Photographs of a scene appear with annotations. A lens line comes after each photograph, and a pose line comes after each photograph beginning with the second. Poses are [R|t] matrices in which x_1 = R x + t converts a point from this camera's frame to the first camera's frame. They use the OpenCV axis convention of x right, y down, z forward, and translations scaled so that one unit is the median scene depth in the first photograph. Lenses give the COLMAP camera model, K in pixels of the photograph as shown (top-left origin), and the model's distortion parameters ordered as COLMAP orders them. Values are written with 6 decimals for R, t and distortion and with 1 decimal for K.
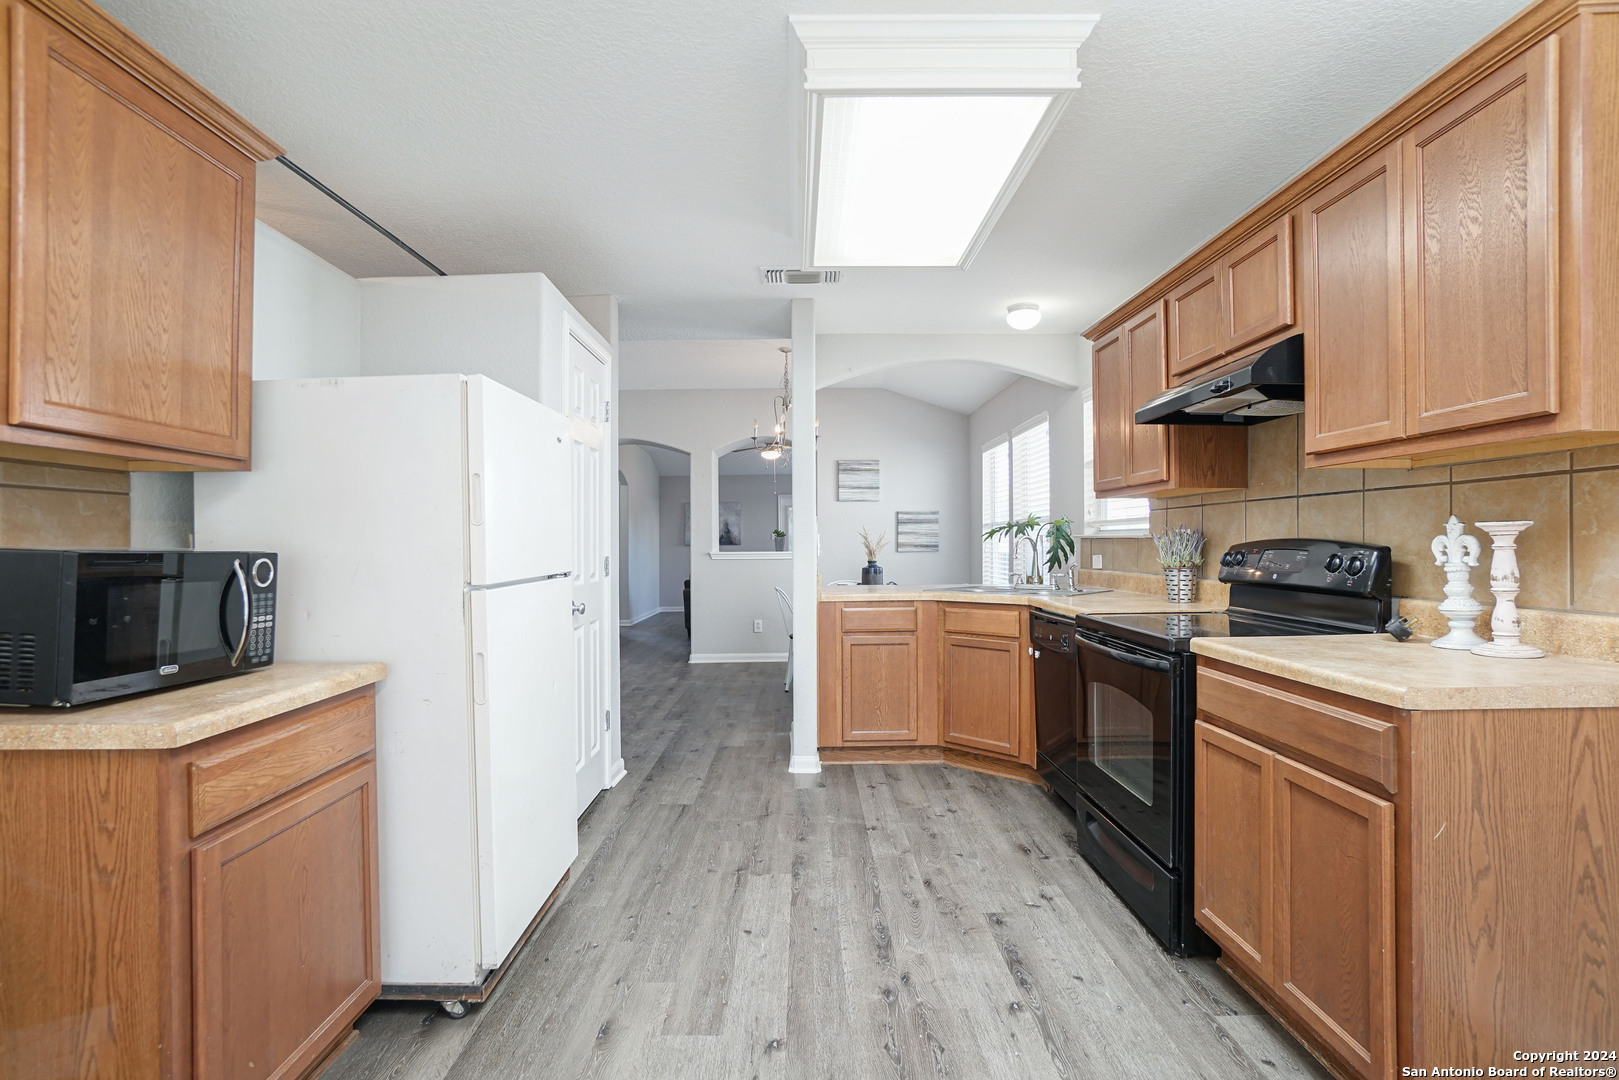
lens RADIAL K [[758.8, 0, 805.9], [0, 758.8, 540.8], [0, 0, 1]] dist [-0.005629, 0.000499]
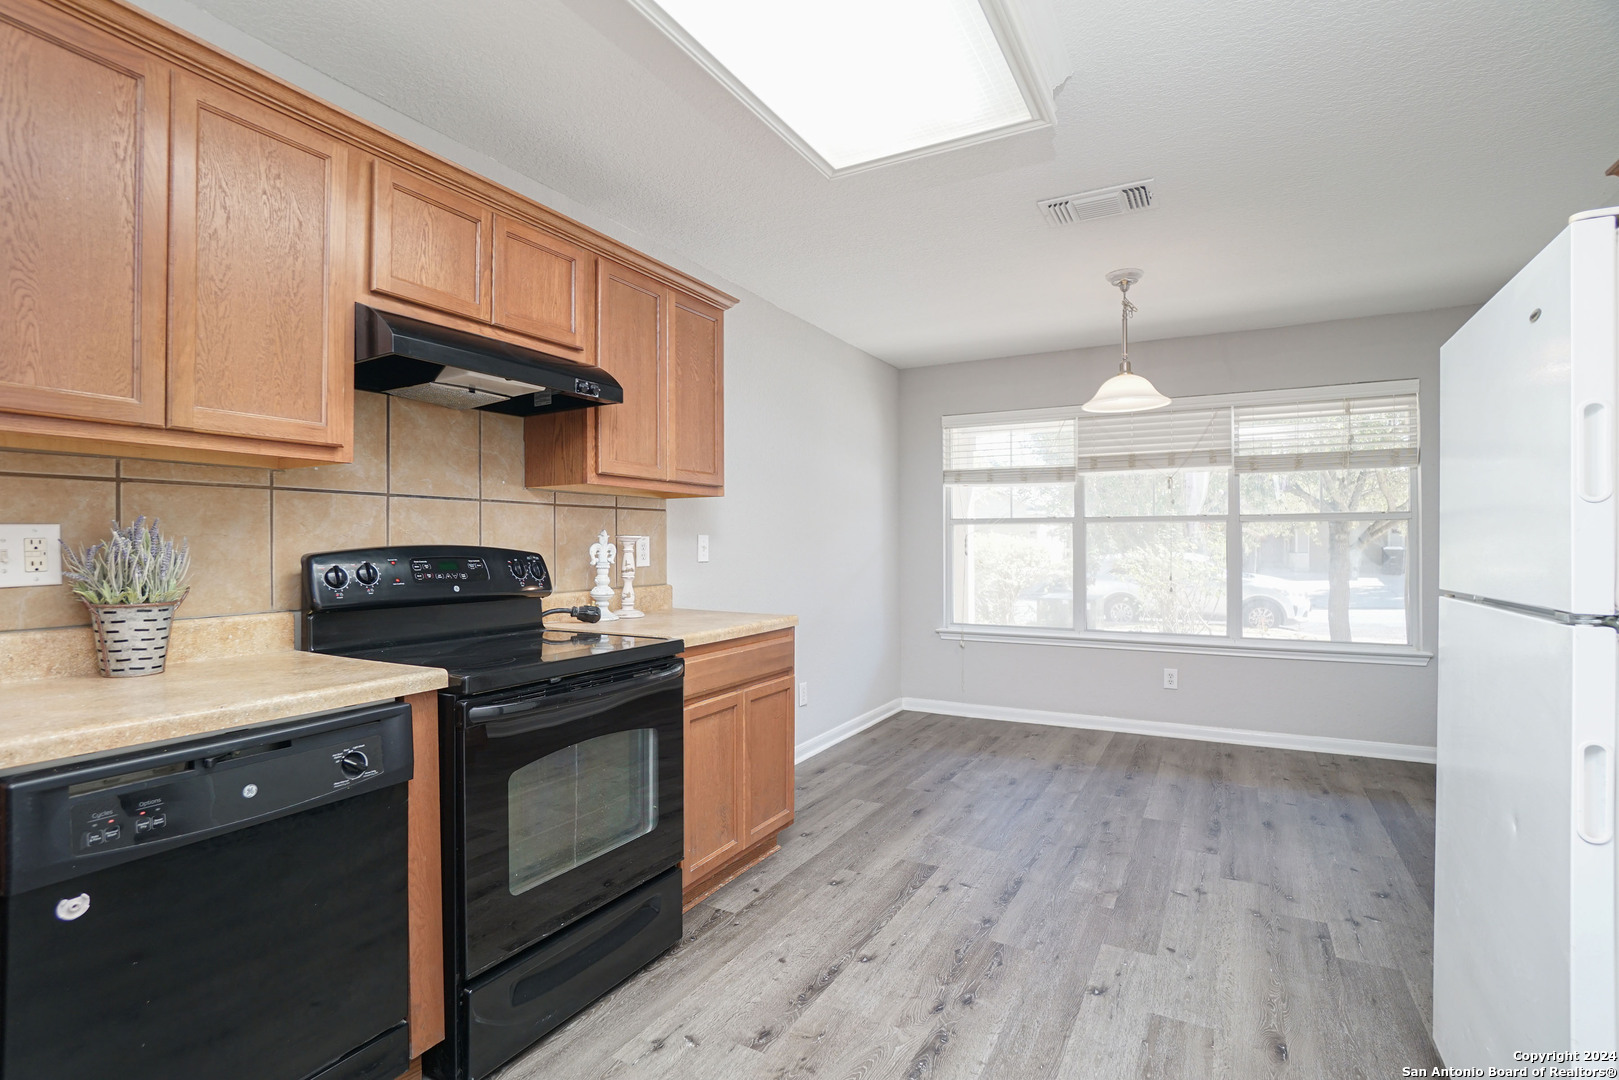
lens RADIAL K [[758.8, 0, 804.9], [0, 758.8, 538.6], [0, 0, 1]] dist [-0.005629, 0.000499]
pose [[-0.865348, 0.007043, 0.501122, -0.212607], [0.003095, 0.999957, -0.008708, -0.002817], [-0.501162, -0.005985, -0.865333, 1.994794]]
